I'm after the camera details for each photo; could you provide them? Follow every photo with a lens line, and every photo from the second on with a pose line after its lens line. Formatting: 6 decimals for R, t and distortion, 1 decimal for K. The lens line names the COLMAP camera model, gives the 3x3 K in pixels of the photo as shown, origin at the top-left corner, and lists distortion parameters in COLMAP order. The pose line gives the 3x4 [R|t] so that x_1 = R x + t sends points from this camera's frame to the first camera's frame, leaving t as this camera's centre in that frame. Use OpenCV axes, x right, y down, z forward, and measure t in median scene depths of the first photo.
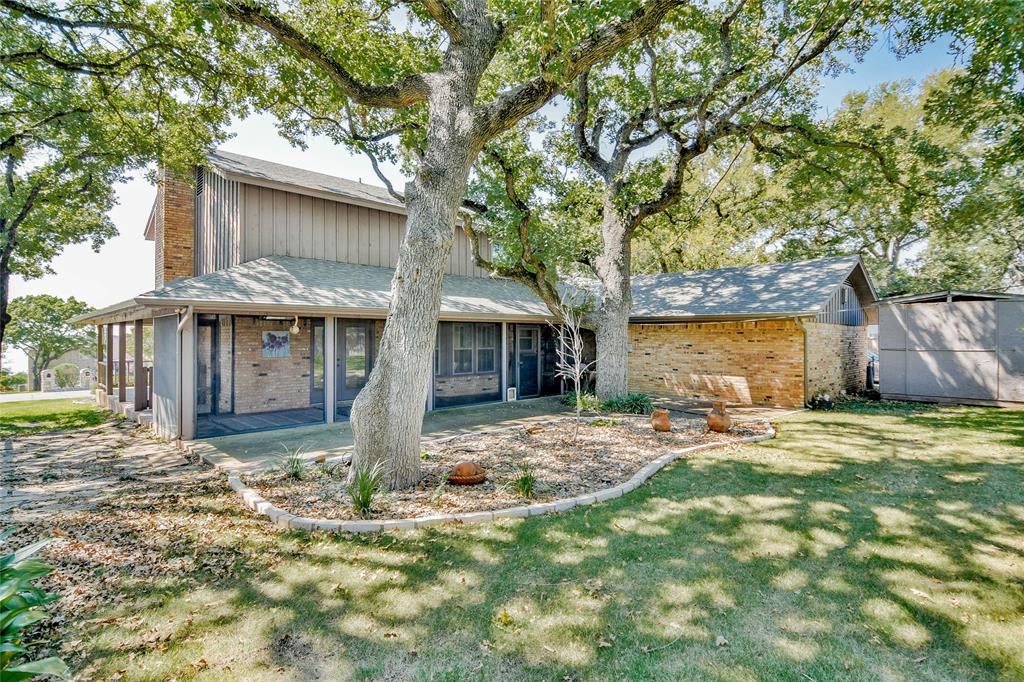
lens RADIAL K [[529.7, 0, 512.0], [0, 529.7, 341.0], [0, 0, 1]] dist [0.026111, -0.030759]
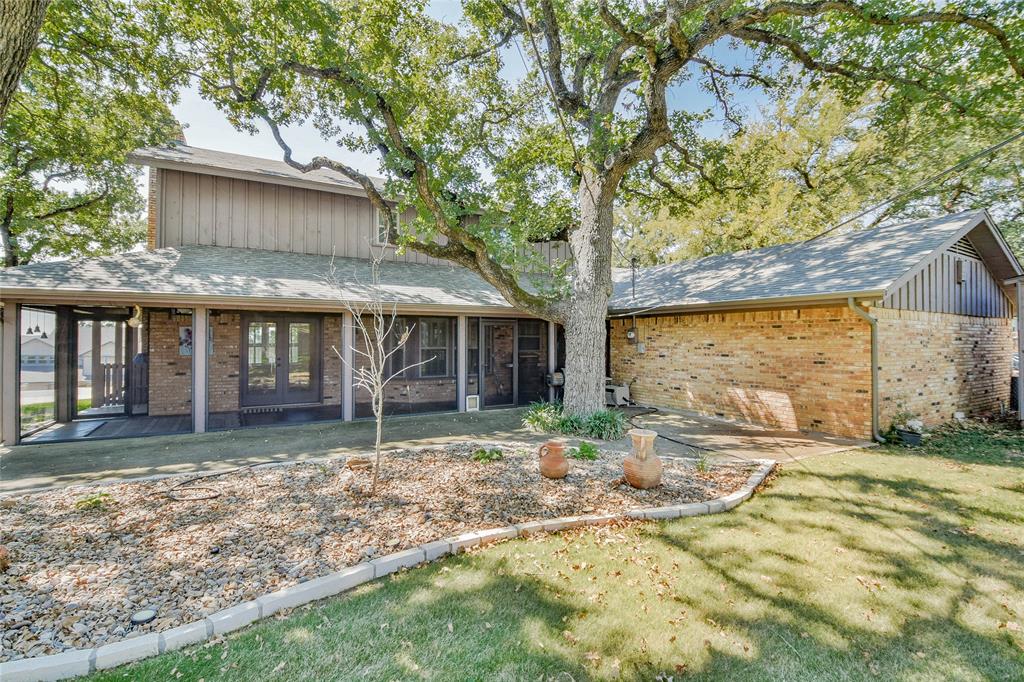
lens RADIAL K [[483.4, 0, 512.0], [0, 483.4, 341.0], [0, 0, 1]] dist [-0.014839, -0.000742]
pose [[0.963951, 0.000873, -0.266080, 0.259647], [-0.002505, 0.999980, -0.005796, 0.007911], [0.266069, 0.006253, 0.963934, 0.295790]]
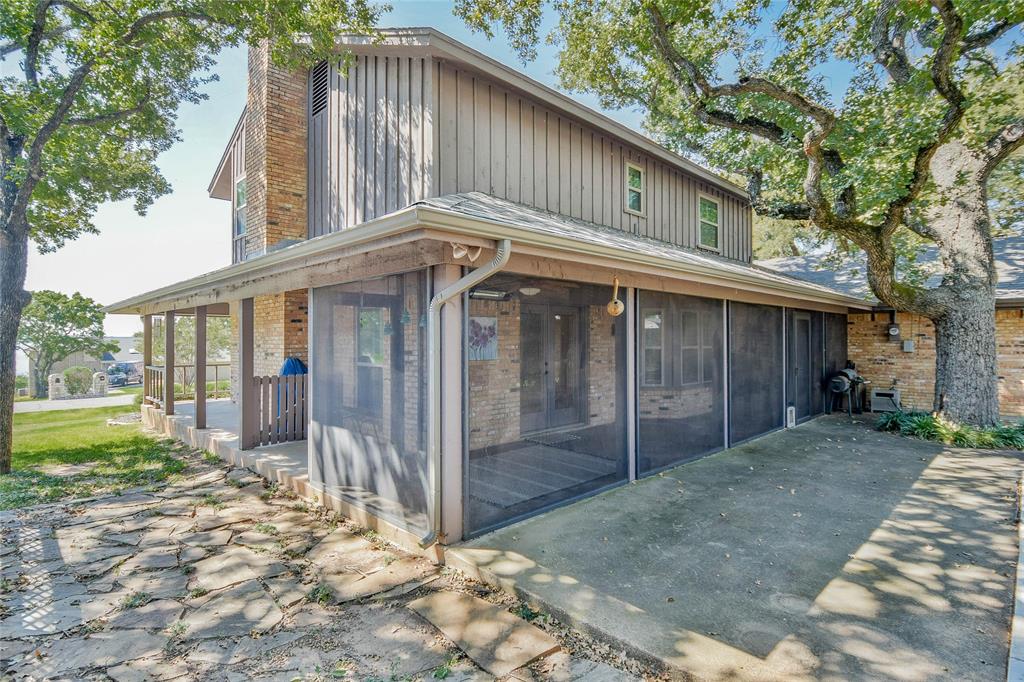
lens RADIAL K [[529.7, 0, 512.0], [0, 529.7, 341.0], [0, 0, 1]] dist [0.026111, -0.030759]
pose [[0.999988, -0.000150, 0.004813, -0.351296], [0.000160, 0.999998, -0.002098, 0.008398], [-0.004813, 0.002099, 0.999986, 0.342178]]
